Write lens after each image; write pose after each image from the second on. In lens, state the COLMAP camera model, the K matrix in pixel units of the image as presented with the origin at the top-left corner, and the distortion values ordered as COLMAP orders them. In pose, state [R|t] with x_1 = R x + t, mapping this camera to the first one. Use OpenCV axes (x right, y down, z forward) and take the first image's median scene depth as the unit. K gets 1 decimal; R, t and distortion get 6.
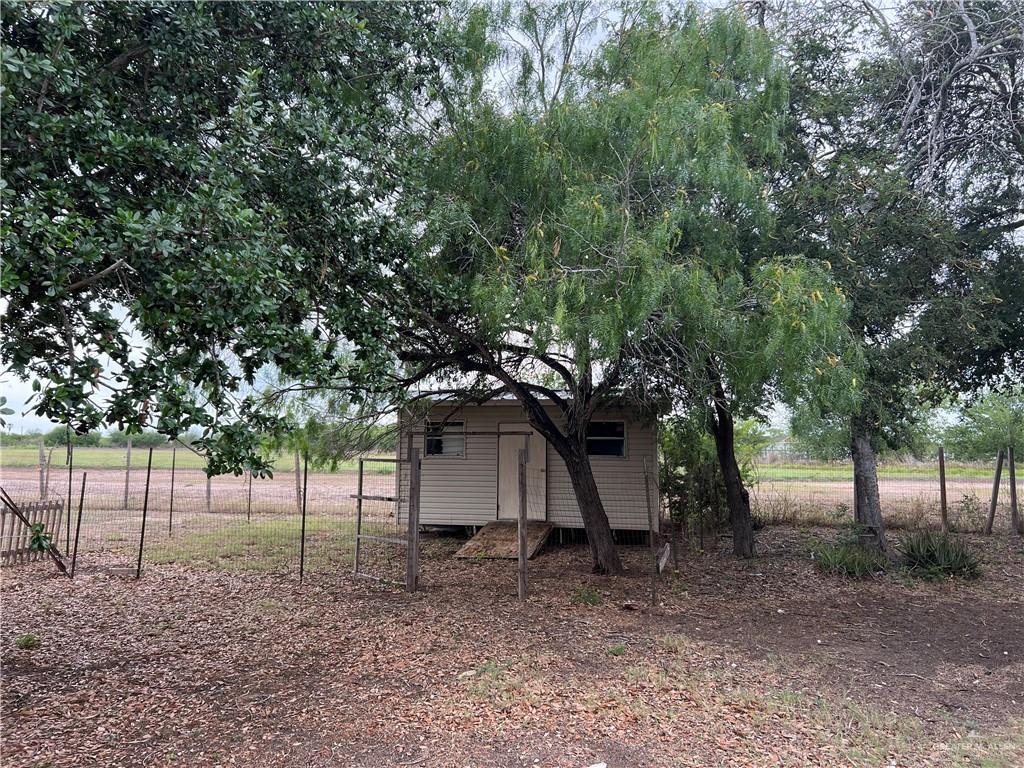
lens RADIAL K [[768.8, 0, 511.9], [0, 768.8, 381.3], [0, 0, 1]] dist [0.054655, -0.066186]
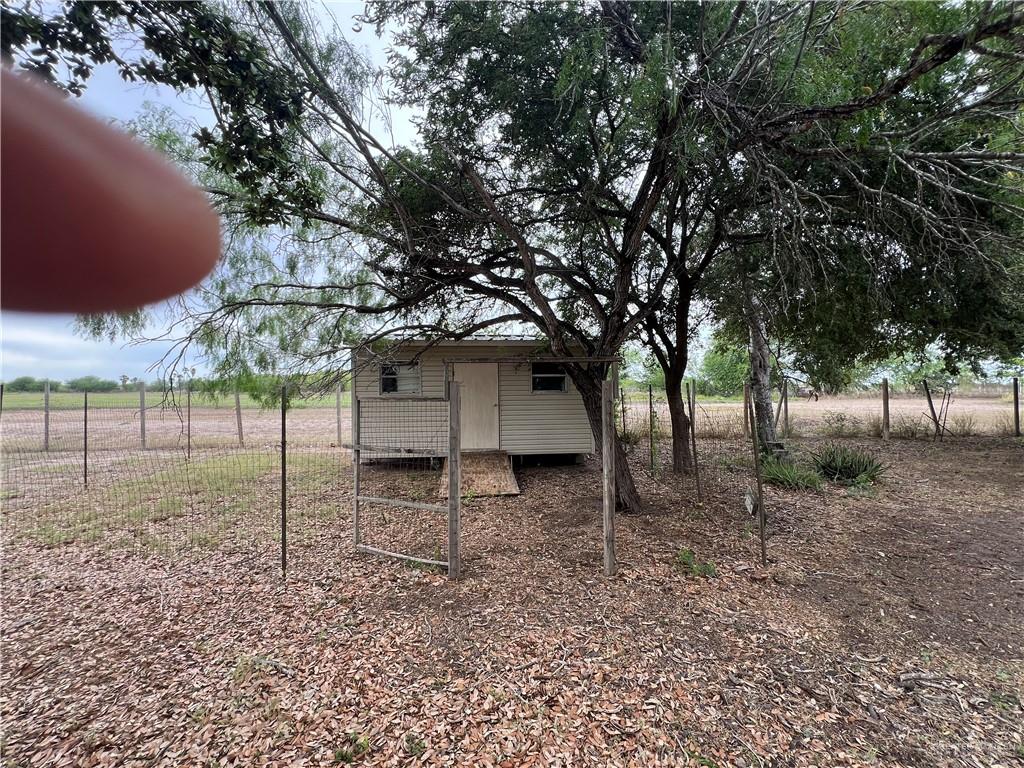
lens RADIAL K [[446.2, 0, 512.8], [0, 446.2, 389.1], [0, 0, 1]] dist [-0.000889, 0.000065]
pose [[0.953553, -0.010764, 0.301033, -0.120564], [-0.015136, 0.996387, 0.083571, 0.036125], [-0.300845, -0.084246, 0.949945, 0.355105]]
